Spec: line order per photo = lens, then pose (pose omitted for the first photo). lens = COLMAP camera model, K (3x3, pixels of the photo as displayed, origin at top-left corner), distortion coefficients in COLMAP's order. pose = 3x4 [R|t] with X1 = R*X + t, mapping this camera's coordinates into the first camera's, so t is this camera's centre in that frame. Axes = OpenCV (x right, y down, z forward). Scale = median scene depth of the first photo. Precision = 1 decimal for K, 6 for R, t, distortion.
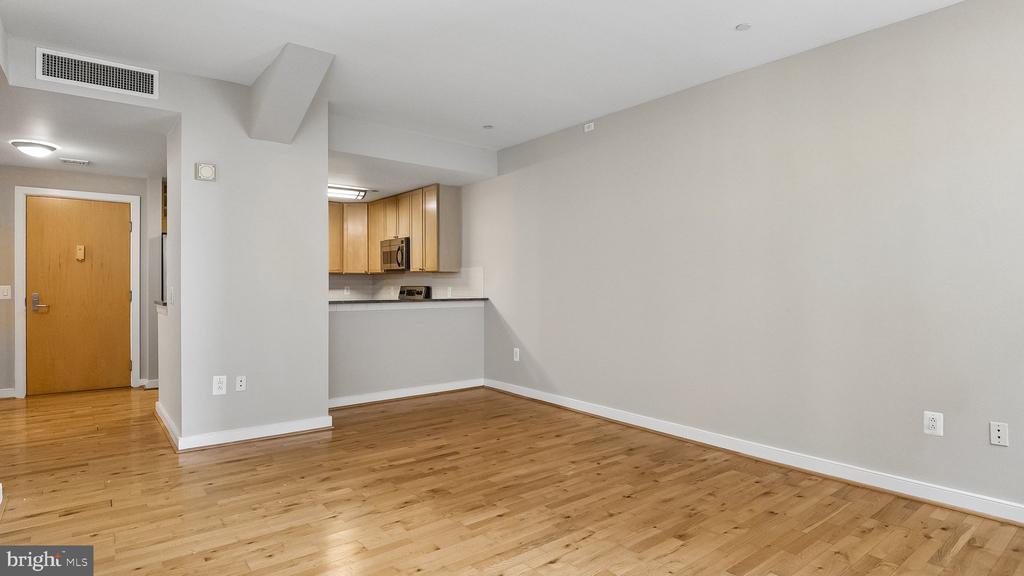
lens RADIAL K [[532.6, 0, 513.0], [0, 532.6, 283.8], [0, 0, 1]] dist [0.051608, -0.052509]
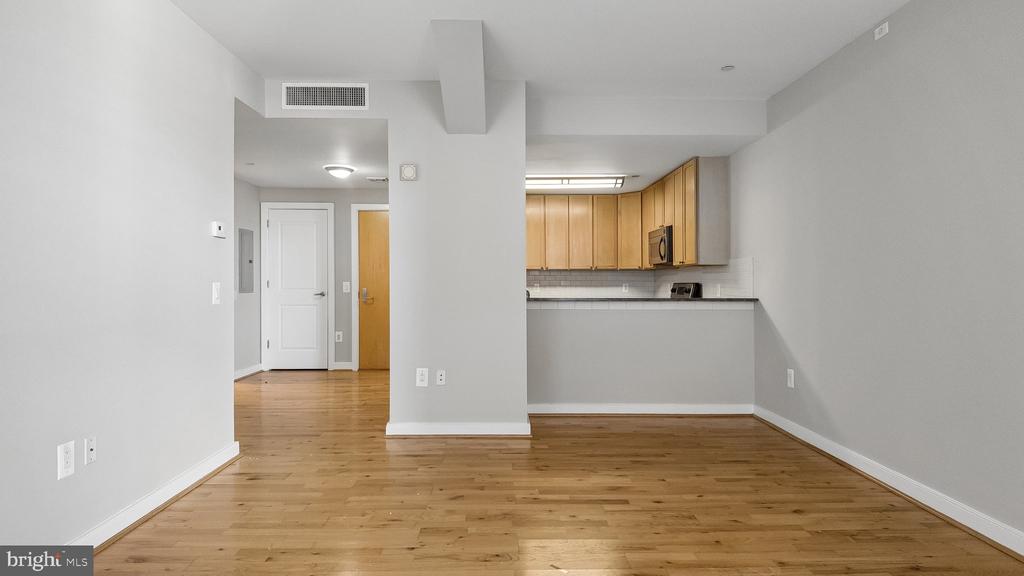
lens RADIAL K [[538.1, 0, 516.3], [0, 538.1, 280.7], [0, 0, 1]] dist [0.083738, -0.111975]
pose [[0.798192, -0.002395, -0.602398, 0.222154], [0.000517, 0.999994, -0.003291, 0.006223], [0.602403, 0.002315, 0.798189, 0.277645]]
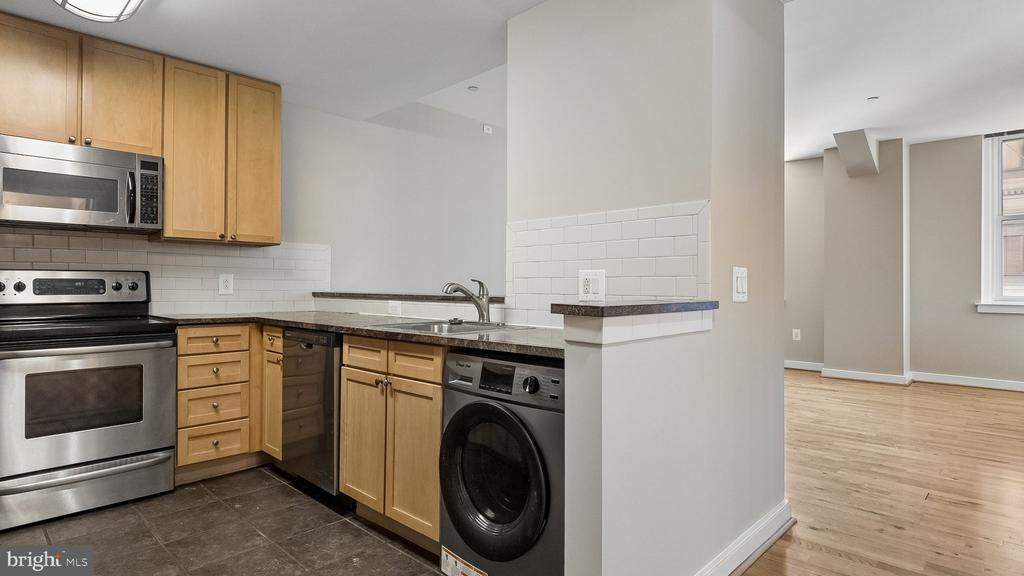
lens RADIAL K [[548.6, 0, 513.6], [0, 548.6, 281.7], [0, 0, 1]] dist [0.001545, -0.001238]
pose [[-0.127851, 0.000567, 0.991793, -1.169953], [-0.004472, 0.999989, -0.001148, 0.022568], [-0.991783, -0.004582, -0.127847, 1.336538]]
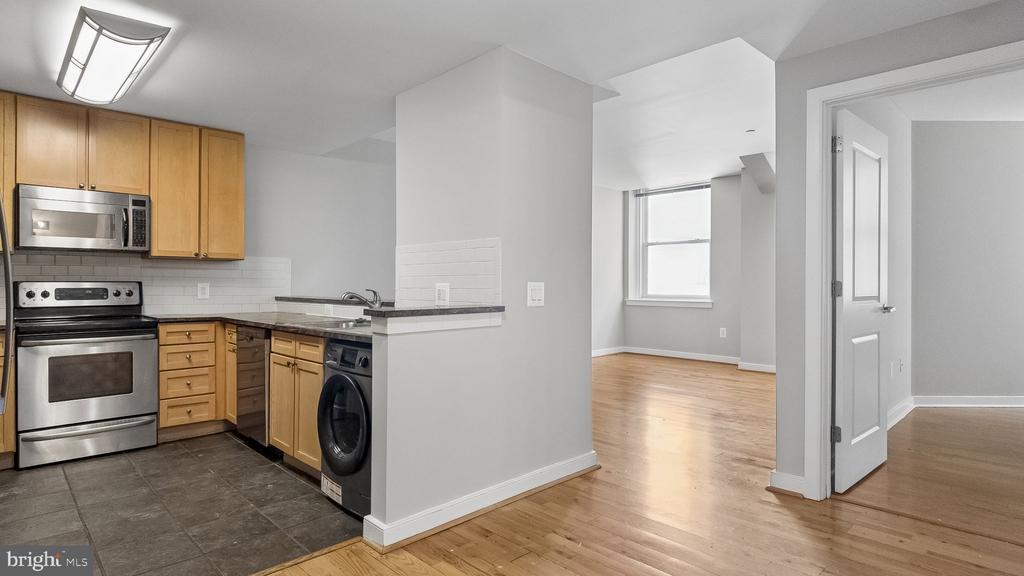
lens RADIAL K [[544.1, 0, 511.6], [0, 544.1, 285.8], [0, 0, 1]] dist [-0.005722, -0.000386]
pose [[-0.094206, -0.007373, 0.995525, -1.410487], [-0.003255, 0.999970, 0.007098, 0.006683], [-0.995547, -0.002572, -0.094227, 1.152105]]
